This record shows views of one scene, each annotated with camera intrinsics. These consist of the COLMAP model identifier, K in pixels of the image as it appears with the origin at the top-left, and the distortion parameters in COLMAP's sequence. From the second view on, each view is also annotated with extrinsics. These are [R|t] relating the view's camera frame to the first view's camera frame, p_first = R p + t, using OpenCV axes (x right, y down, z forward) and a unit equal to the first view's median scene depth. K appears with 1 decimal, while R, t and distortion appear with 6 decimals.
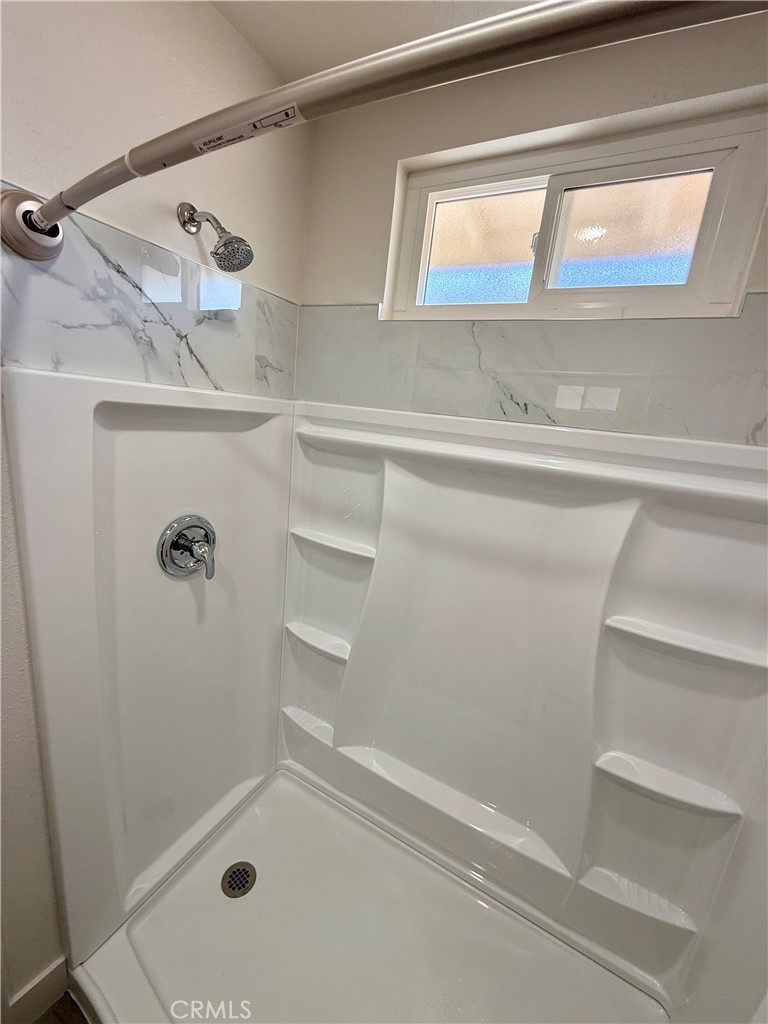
lens RADIAL K [[408.4, 0, 384.0], [0, 408.4, 512.0], [0, 0, 1]] dist [-0.002018, -0.000463]
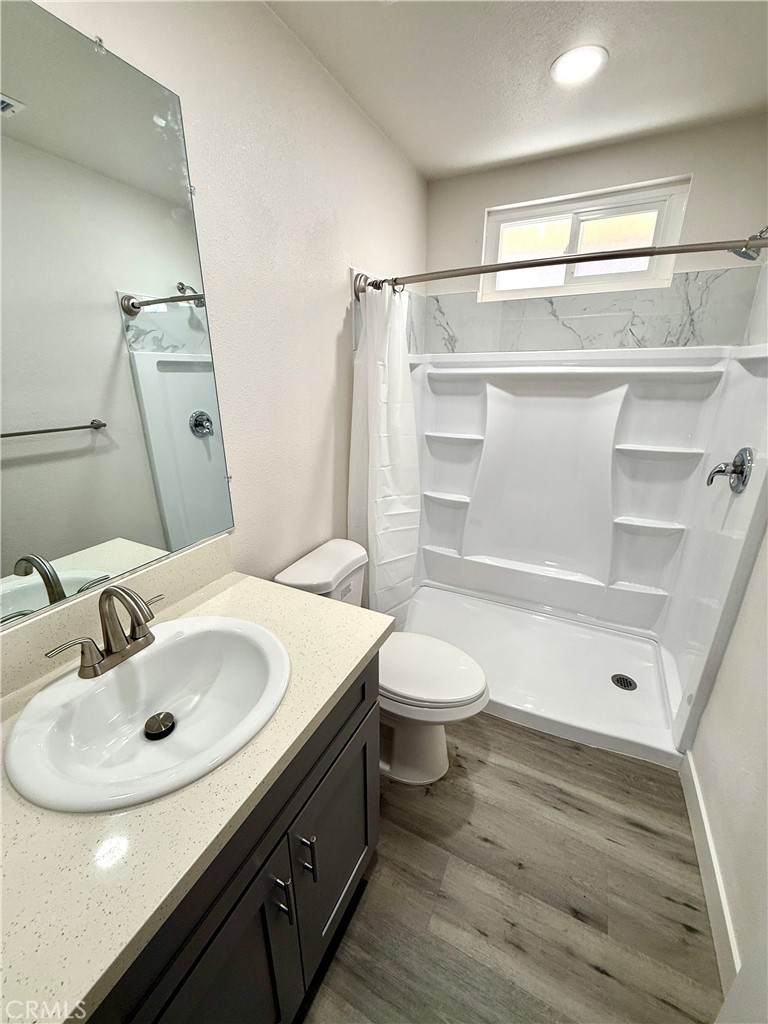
lens RADIAL K [[408.4, 0, 384.0], [0, 408.4, 512.0], [0, 0, 1]] dist [-0.002018, -0.000463]
pose [[0.993661, -0.112137, -0.008012, -0.511193], [0.112363, 0.988293, 0.103211, 0.205836], [-0.003655, -0.103457, 0.994627, -0.865204]]
